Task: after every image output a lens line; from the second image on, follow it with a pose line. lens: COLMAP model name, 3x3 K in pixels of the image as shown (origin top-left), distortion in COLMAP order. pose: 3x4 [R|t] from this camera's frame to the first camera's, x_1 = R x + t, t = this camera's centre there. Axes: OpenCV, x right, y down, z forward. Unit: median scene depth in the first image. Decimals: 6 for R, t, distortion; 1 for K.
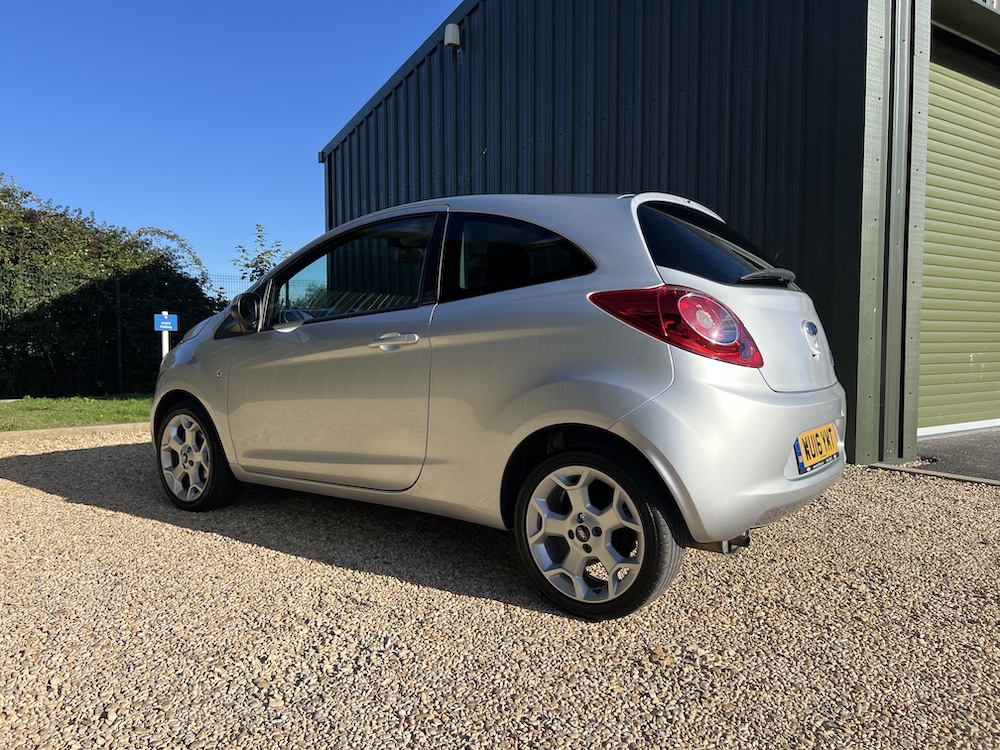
lens RADIAL K [[764.2, 0, 508.5], [0, 764.2, 372.9], [0, 0, 1]] dist [0.042525, -0.047684]
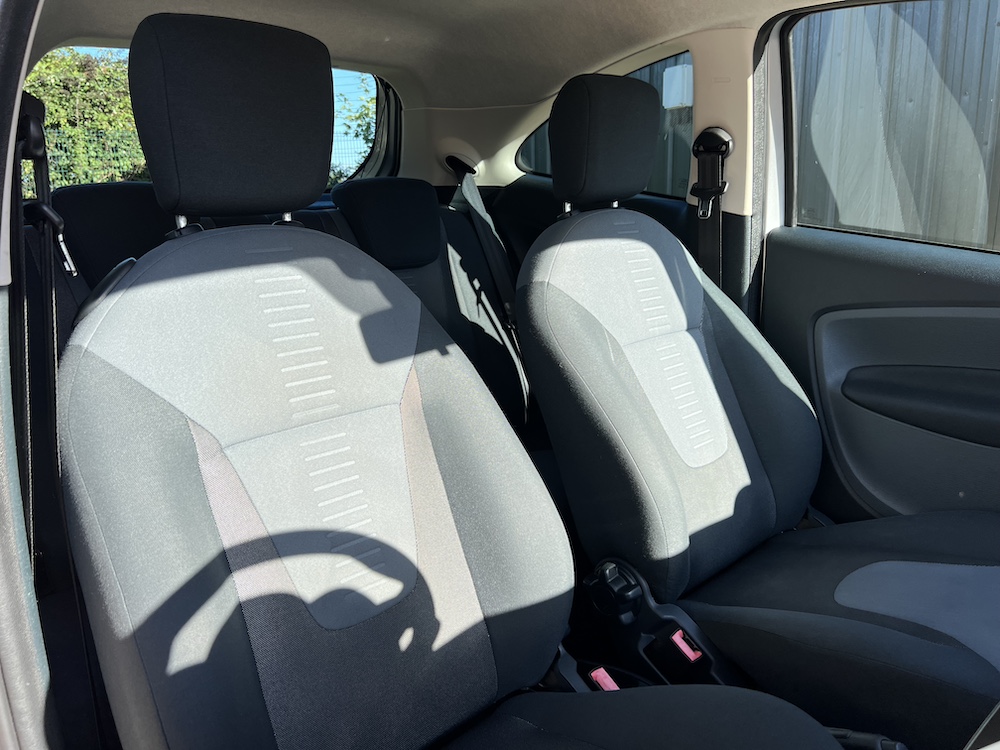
lens RADIAL K [[764.2, 0, 494.9], [0, 764.2, 384.1], [0, 0, 1]] dist [0.042525, -0.047684]
pose [[0.990070, 0.005479, -0.140469, -0.338371], [0.022748, 0.979827, 0.198551, -0.103121], [0.138723, -0.199774, 0.969972, 0.822747]]
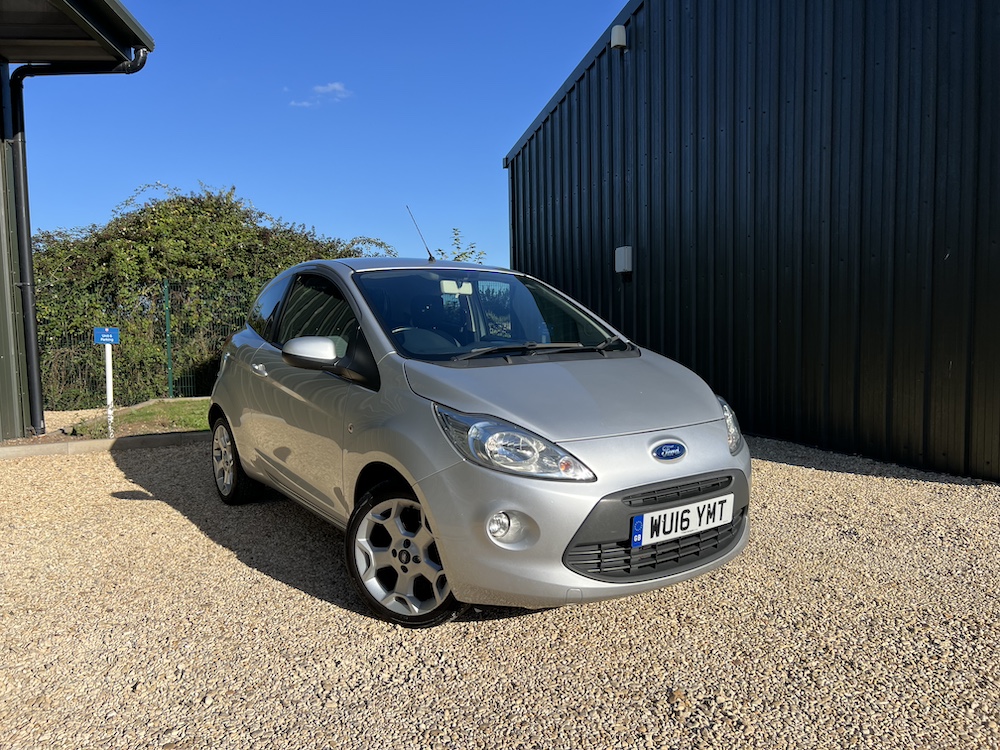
lens RADIAL K [[764.2, 0, 508.0], [0, 764.2, 375.4], [0, 0, 1]] dist [0.042525, -0.047684]
pose [[0.962079, -0.000631, -0.272770, 0.161702], [0.007541, 0.999677, 0.024286, -0.062230], [0.272666, -0.025422, 0.961773, -0.038220]]
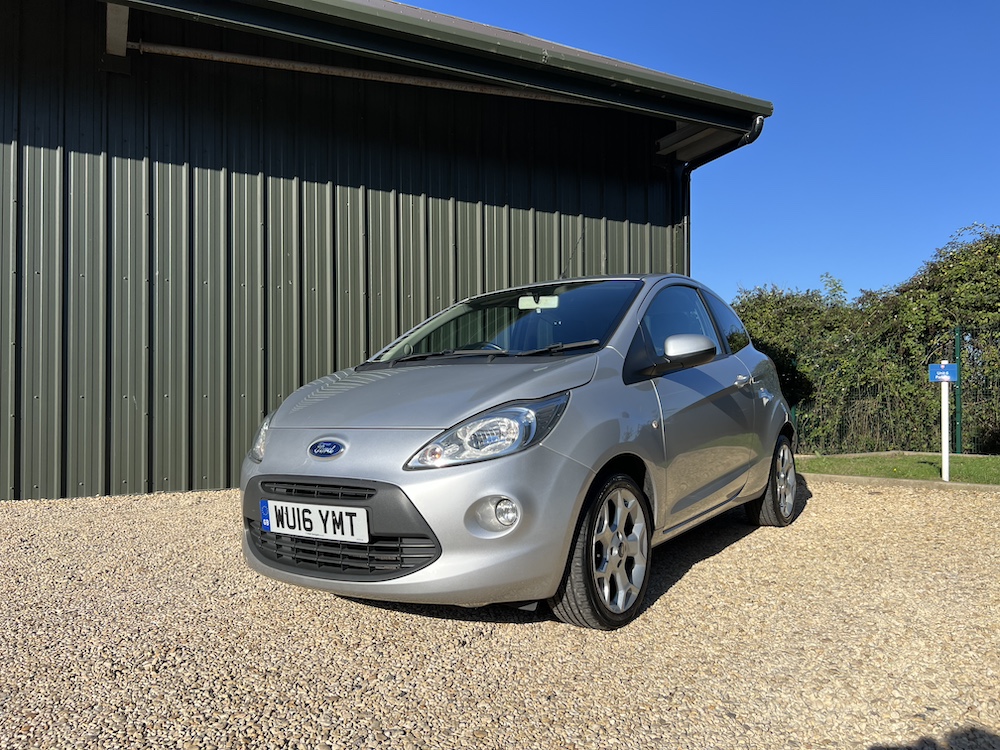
lens RADIAL K [[764.2, 0, 495.8], [0, 764.2, 377.5], [0, 0, 1]] dist [0.042525, -0.047684]
pose [[0.065576, -0.035955, -0.997200, 0.866819], [-0.036674, 0.998589, -0.038416, -0.011523], [0.997173, 0.039091, 0.064164, 0.870768]]
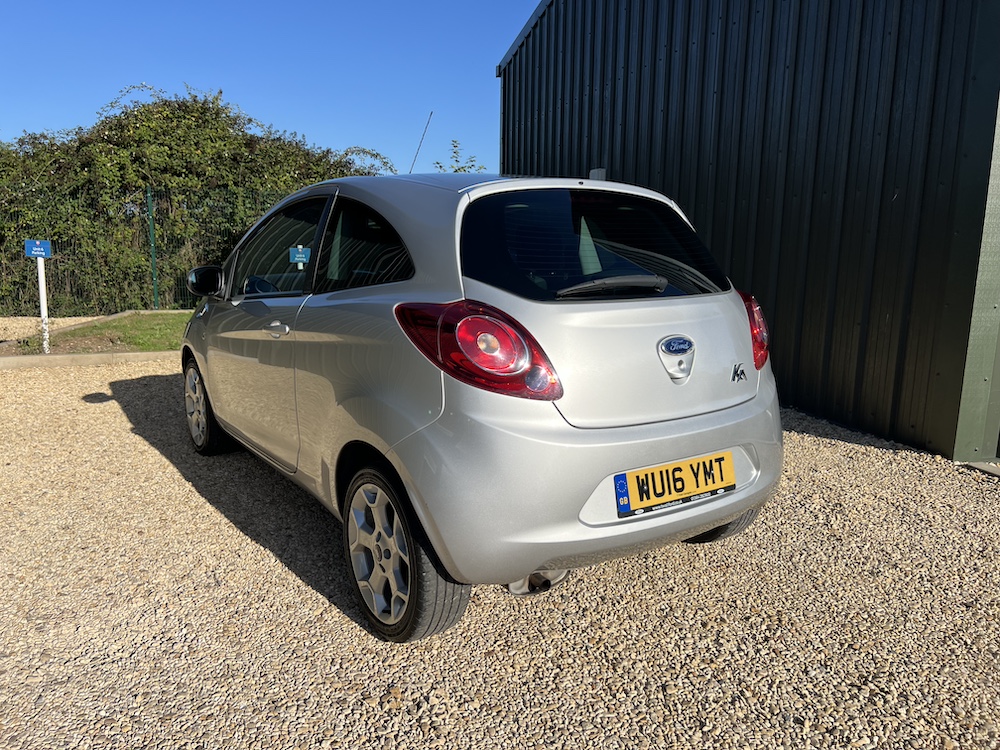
lens RADIAL K [[764.2, 0, 502.6], [0, 764.2, 379.5], [0, 0, 1]] dist [0.042525, -0.047684]
pose [[0.945083, 0.071914, -0.318821, 0.378451], [-0.028114, 0.989764, 0.139915, -0.104265], [0.325620, -0.123268, 0.937431, 0.115598]]
